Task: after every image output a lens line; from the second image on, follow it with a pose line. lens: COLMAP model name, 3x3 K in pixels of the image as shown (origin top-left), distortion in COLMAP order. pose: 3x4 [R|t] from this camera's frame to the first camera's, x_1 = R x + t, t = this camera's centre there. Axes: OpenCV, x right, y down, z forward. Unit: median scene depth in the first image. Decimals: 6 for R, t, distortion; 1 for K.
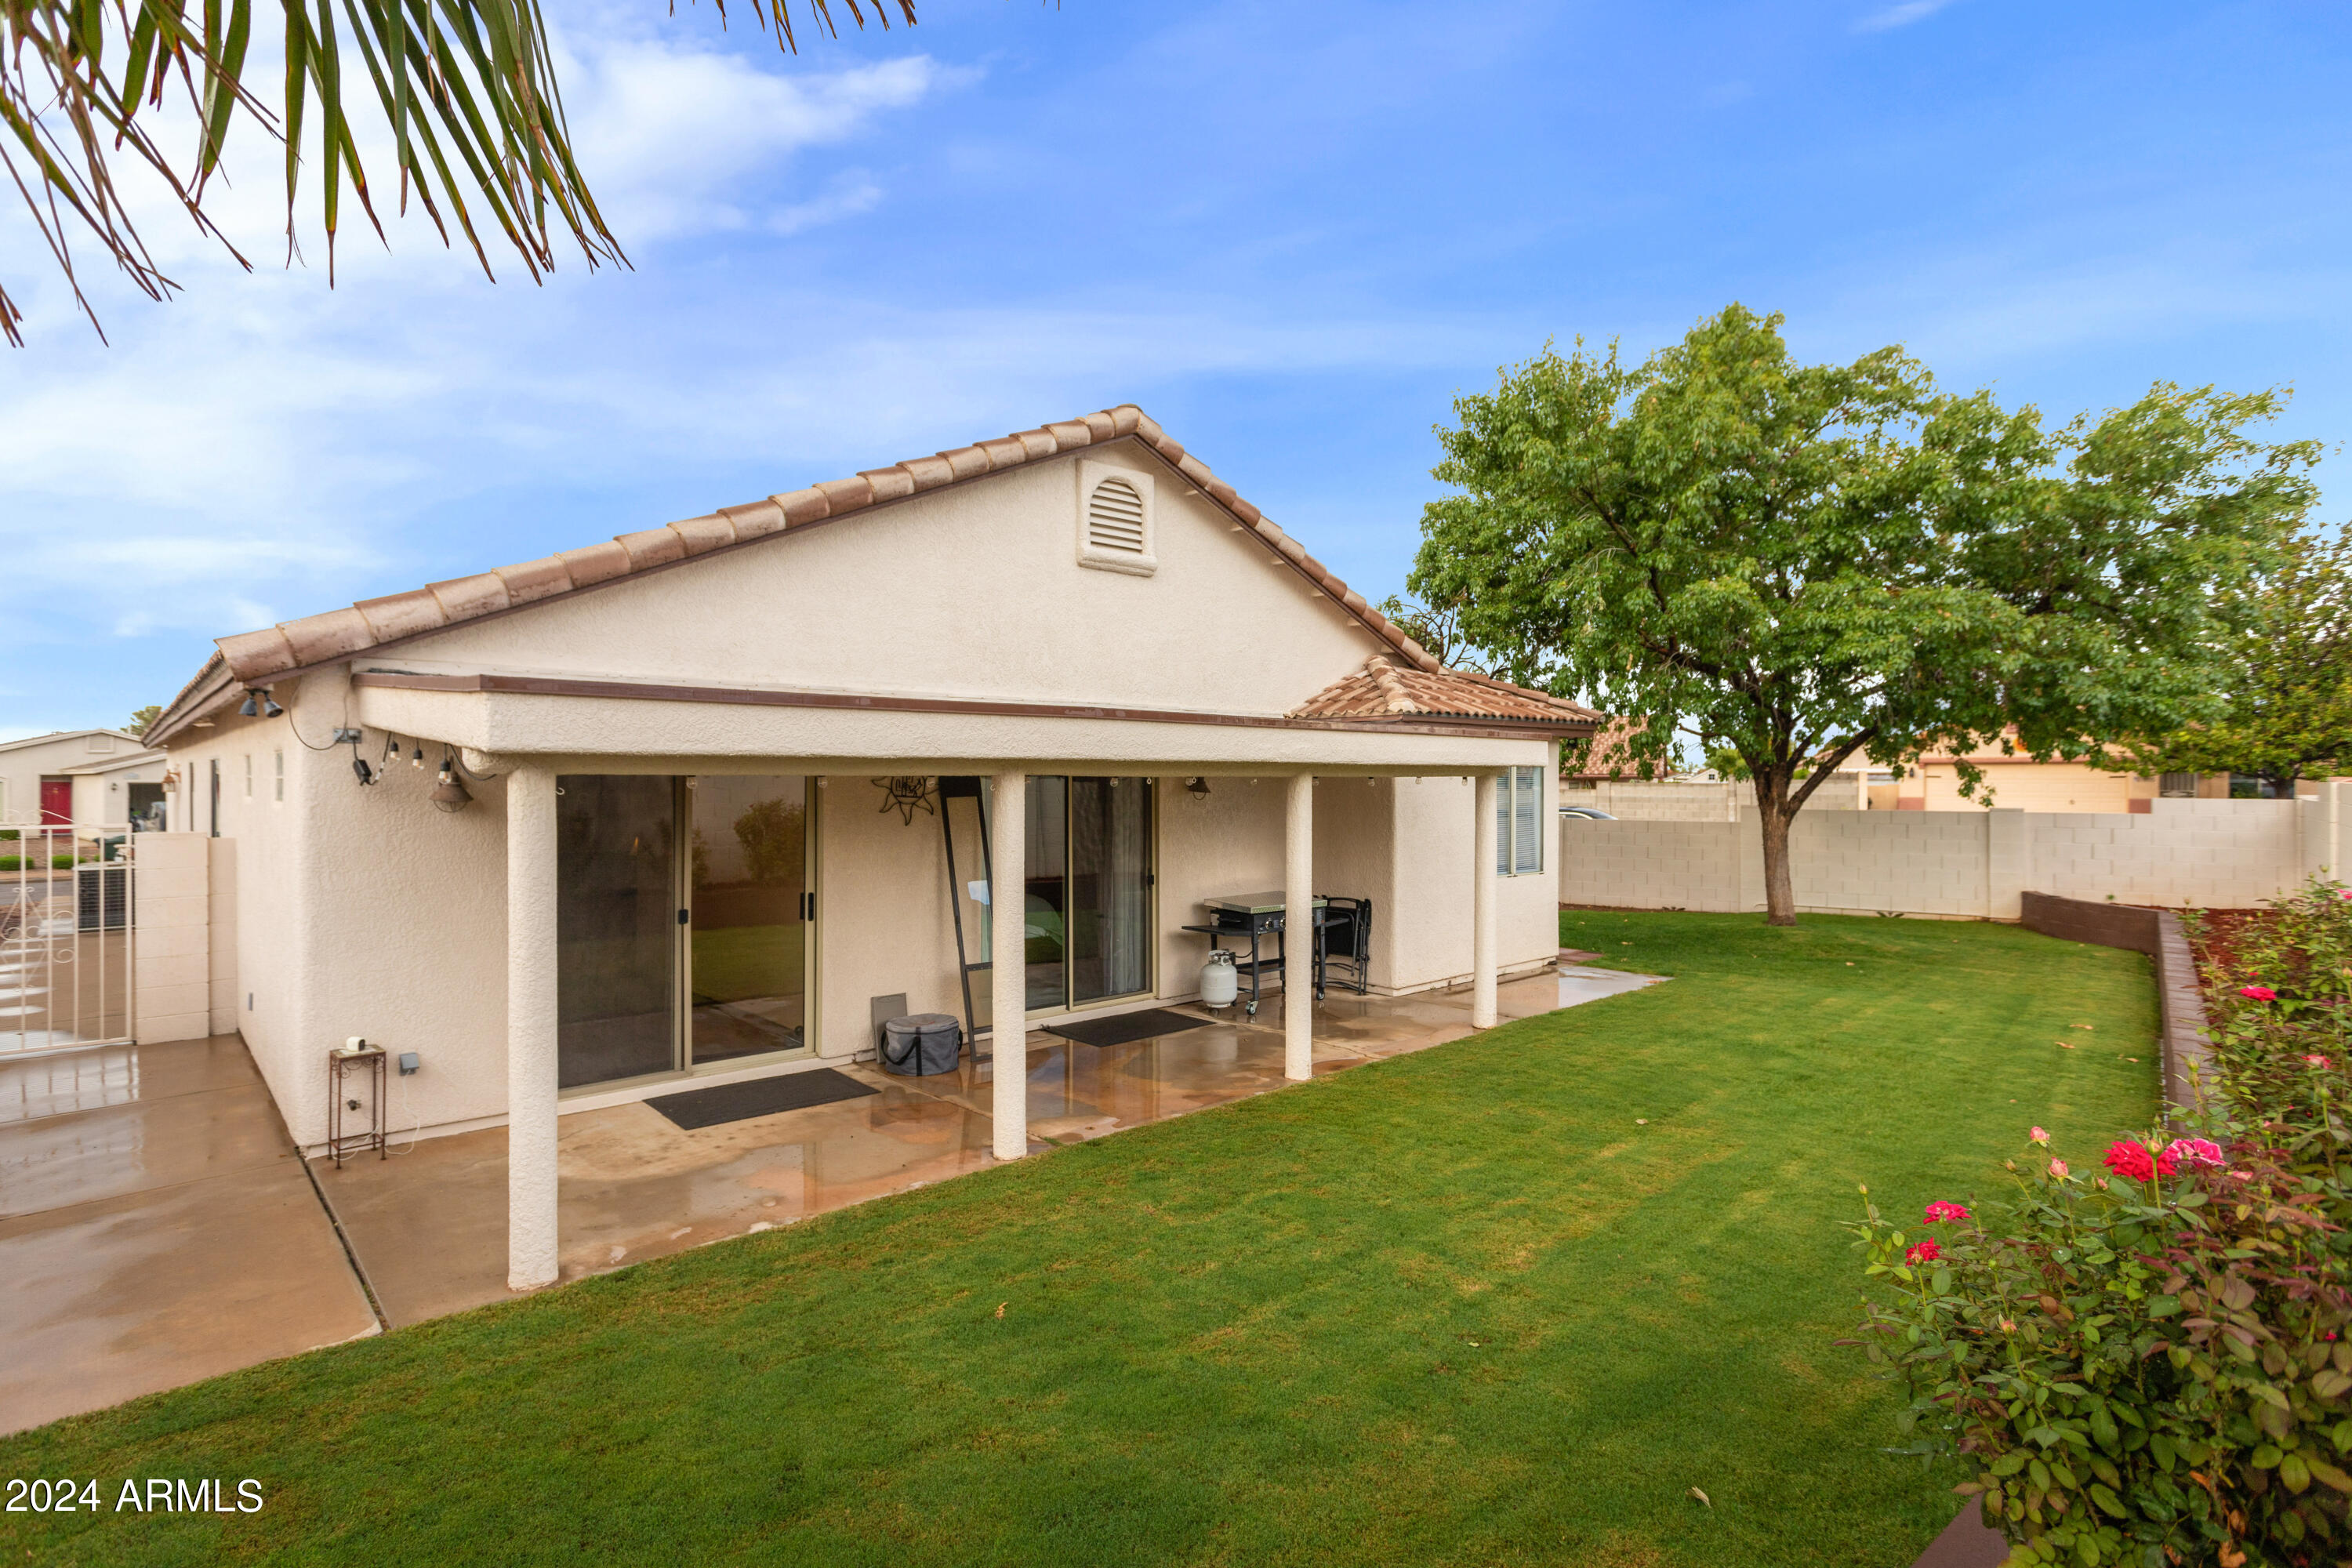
lens RADIAL K [[1160.6, 0, 1186.6], [0, 1160.6, 774.7], [0, 0, 1]] dist [0.004343, 0.000359]
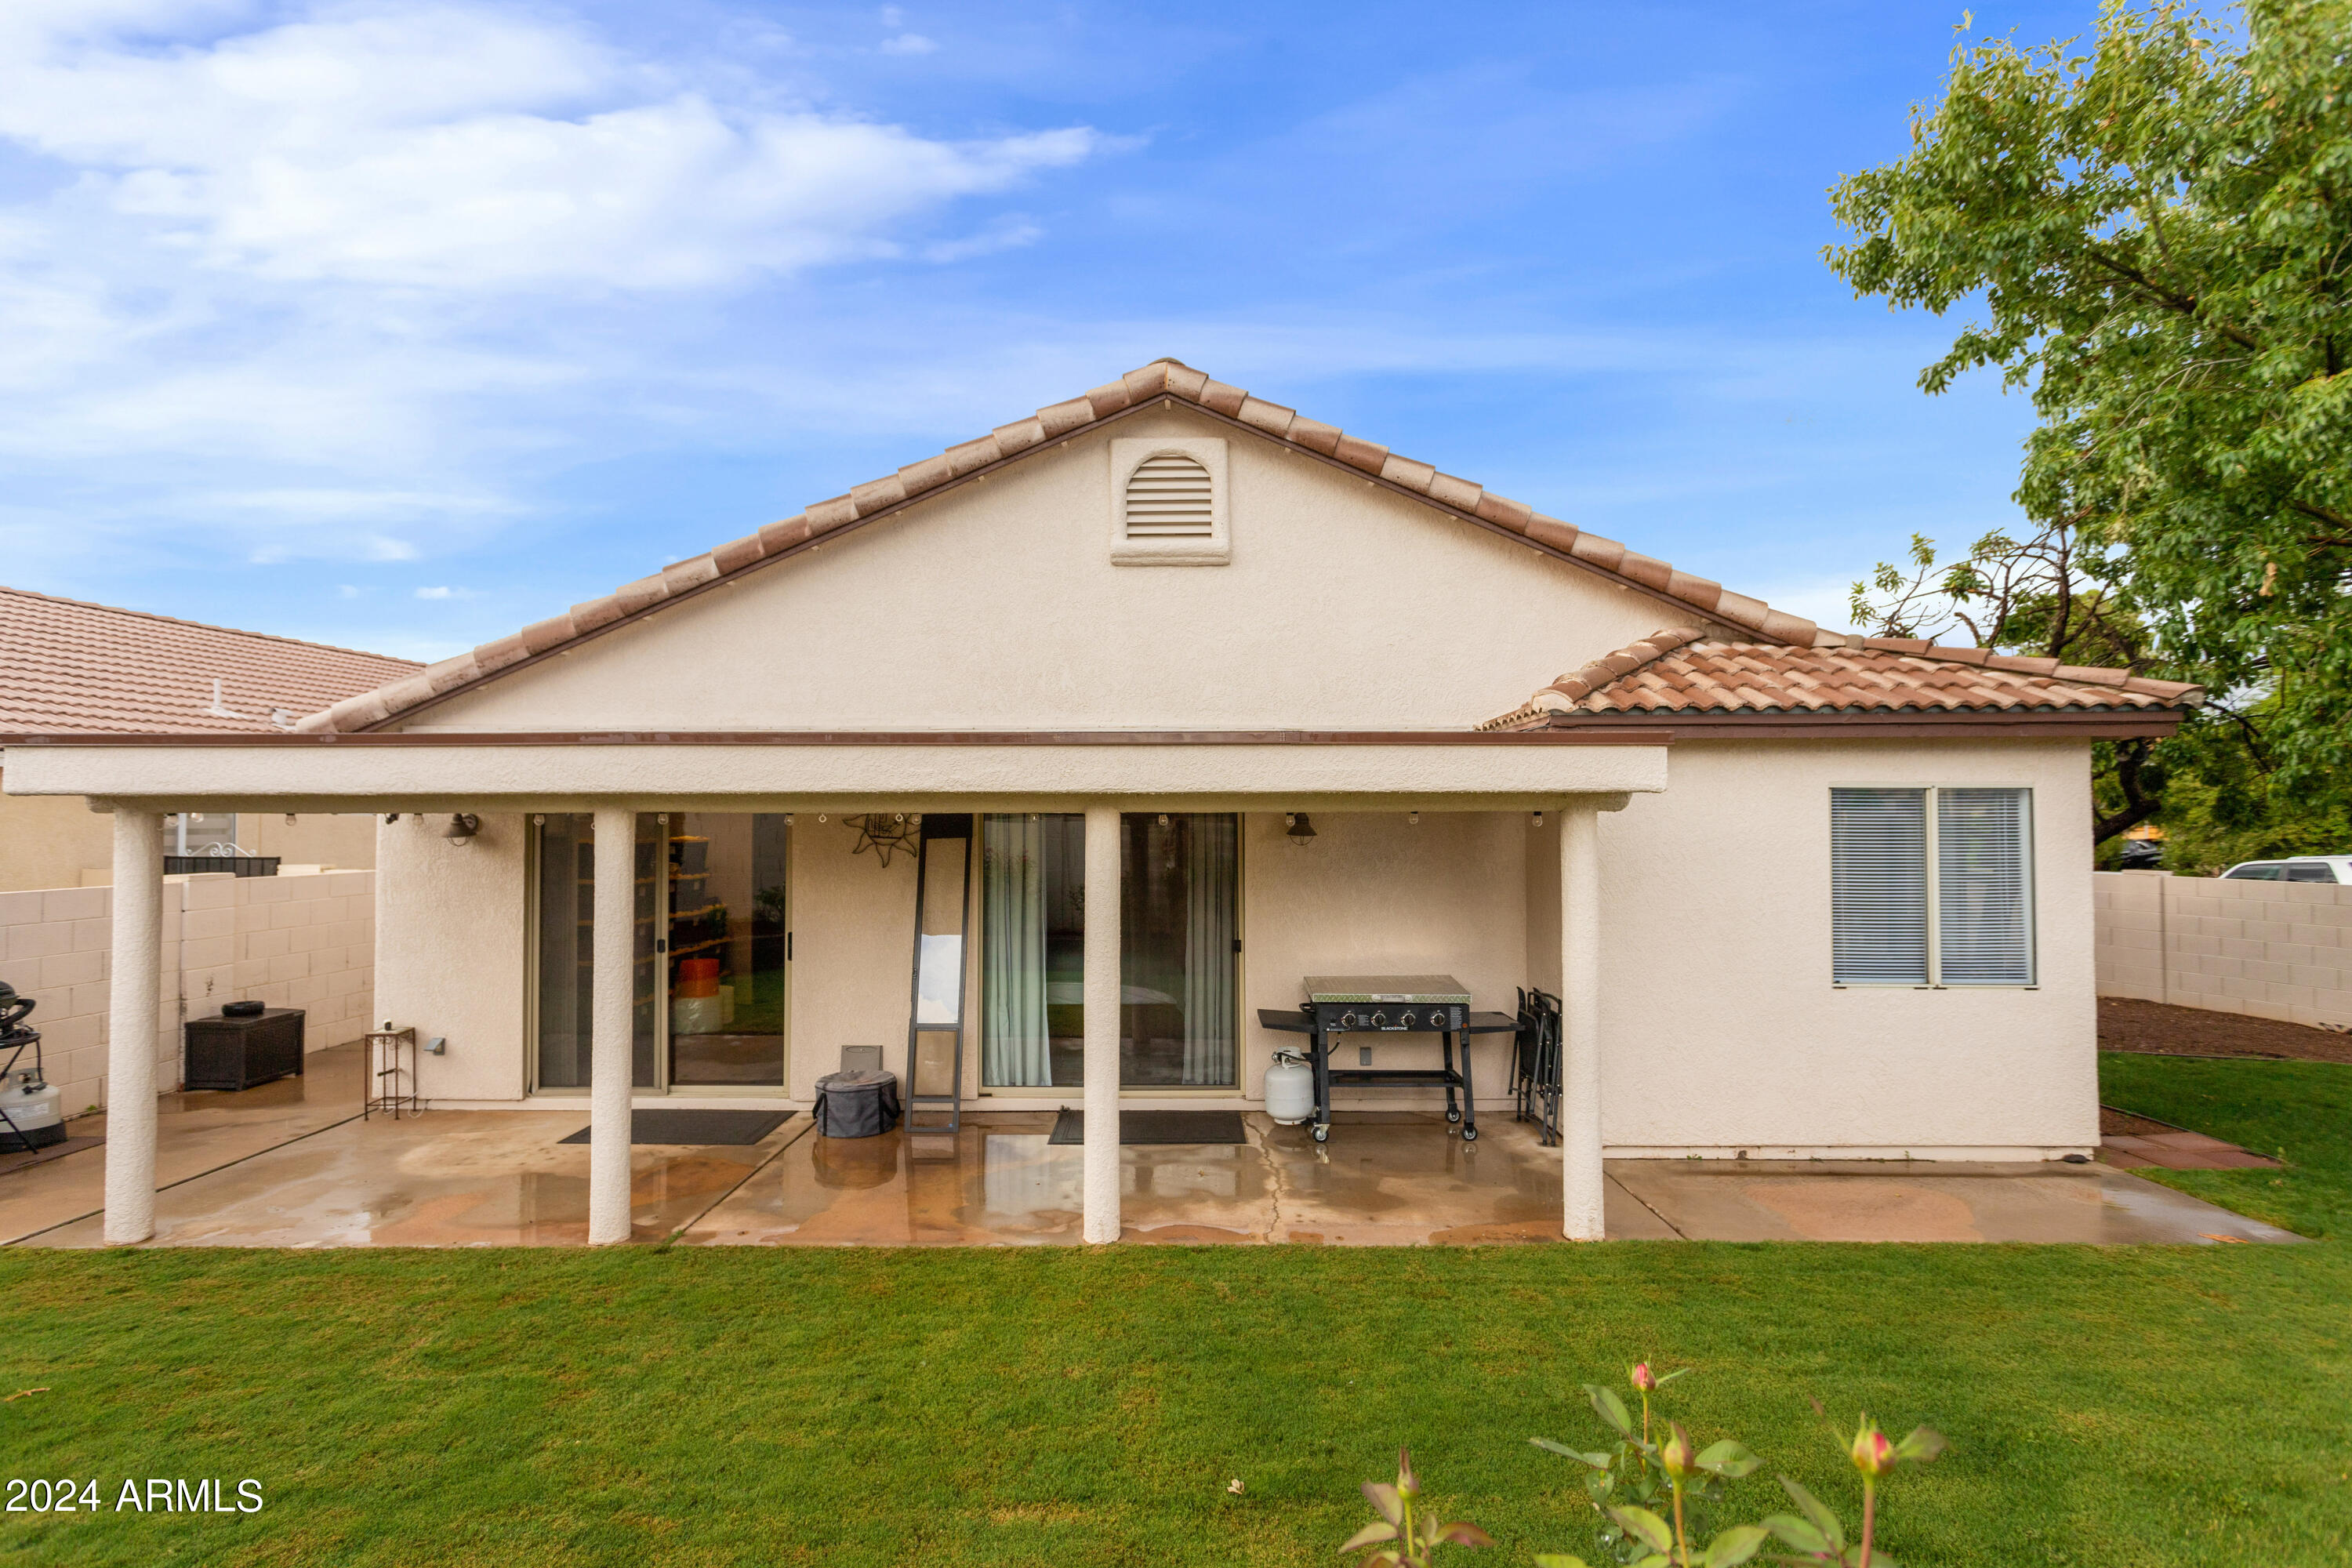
lens RADIAL K [[1143.3, 0, 1176.0], [0, 1143.3, 784.0], [0, 0, 1]] dist [-0.003181, 0.000550]
pose [[0.726587, -0.025033, -0.686619, 0.507615], [0.005070, 0.999504, -0.031075, 0.005106], [0.687056, 0.019097, 0.726353, 0.430531]]
